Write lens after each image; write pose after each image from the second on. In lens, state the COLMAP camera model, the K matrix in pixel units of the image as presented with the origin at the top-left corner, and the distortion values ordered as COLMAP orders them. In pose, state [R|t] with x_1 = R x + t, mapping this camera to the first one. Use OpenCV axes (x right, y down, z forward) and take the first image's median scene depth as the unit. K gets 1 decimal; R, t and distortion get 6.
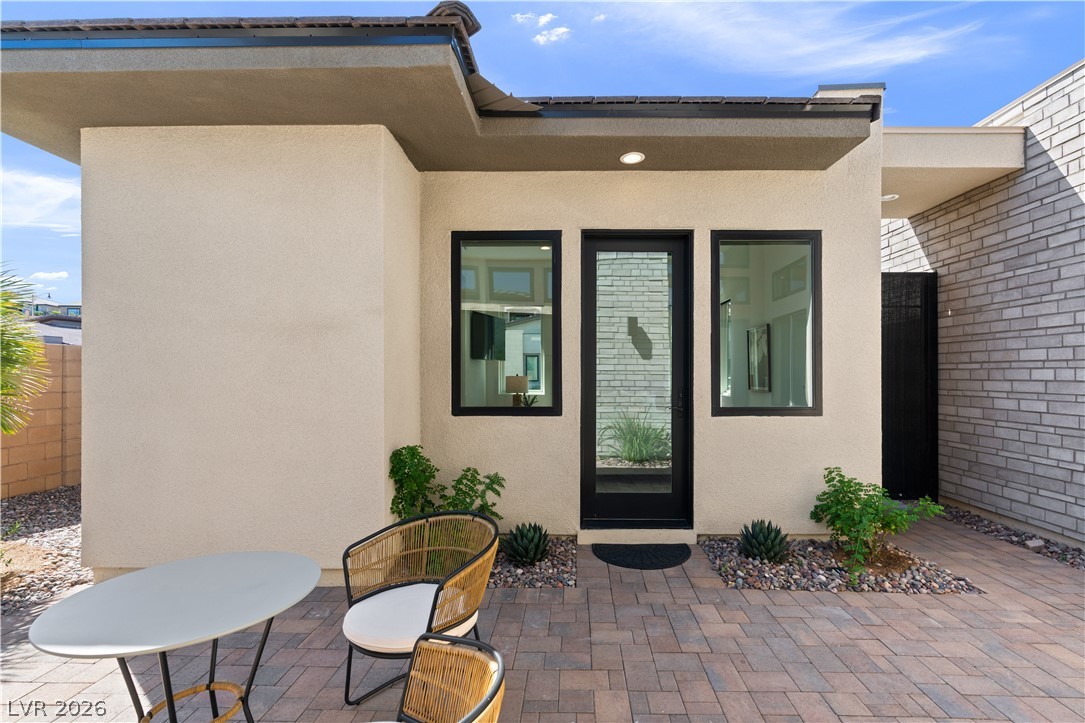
lens RADIAL K [[496.5, 0, 558.6], [0, 496.5, 376.1], [0, 0, 1]] dist [-0.005000, 0.000641]
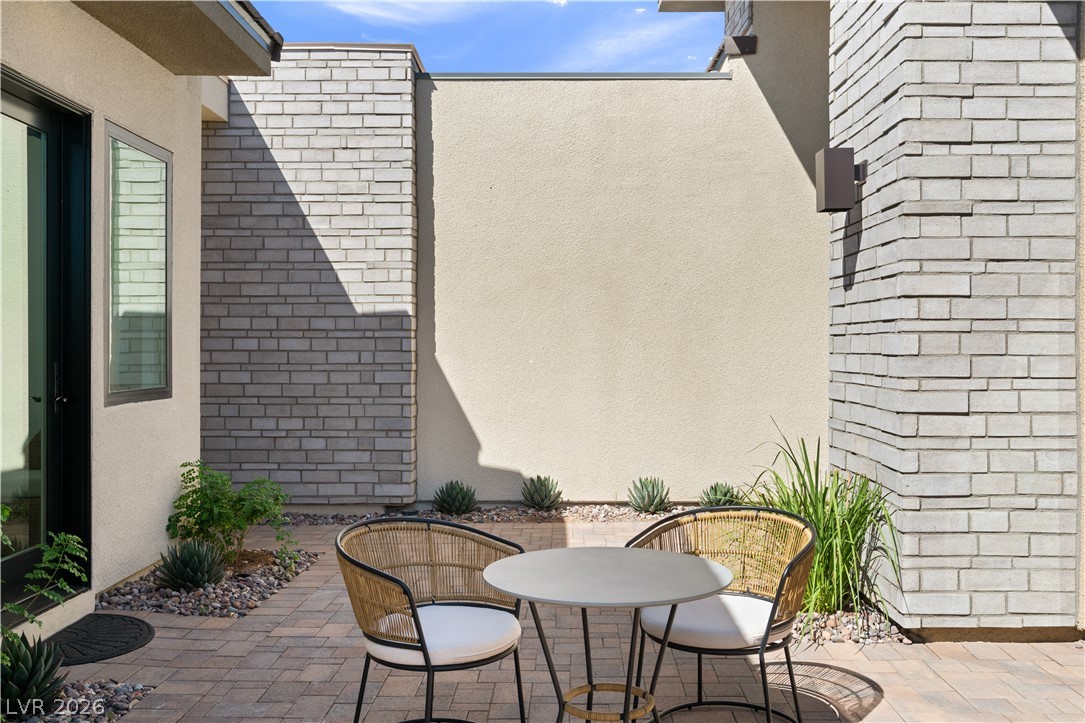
lens RADIAL K [[988.5, 0, 543.3], [0, 988.5, 358.0], [0, 0, 1]] dist [-0.000954, 0.000000]
pose [[-0.003199, -0.009201, 0.999953, -0.980602], [0.004144, 0.999949, 0.009215, 0.008834], [-0.999986, 0.004173, -0.003160, 0.436522]]
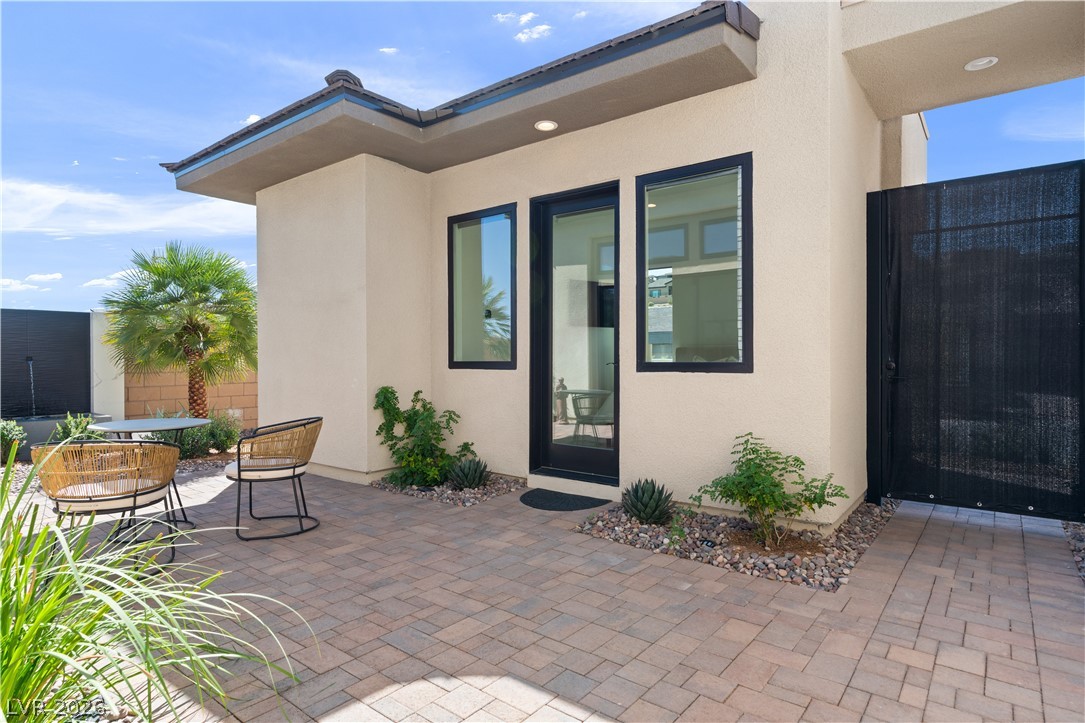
lens RADIAL K [[595.9, 0, 540.6], [0, 595.9, 360.3], [0, 0, 1]] dist [0.005039, 0.000253]
pose [[0.794189, 0.001050, -0.607670, 0.860536], [0.003039, 0.999979, 0.005700, 0.052196], [0.607663, -0.006373, 0.794170, -0.023651]]
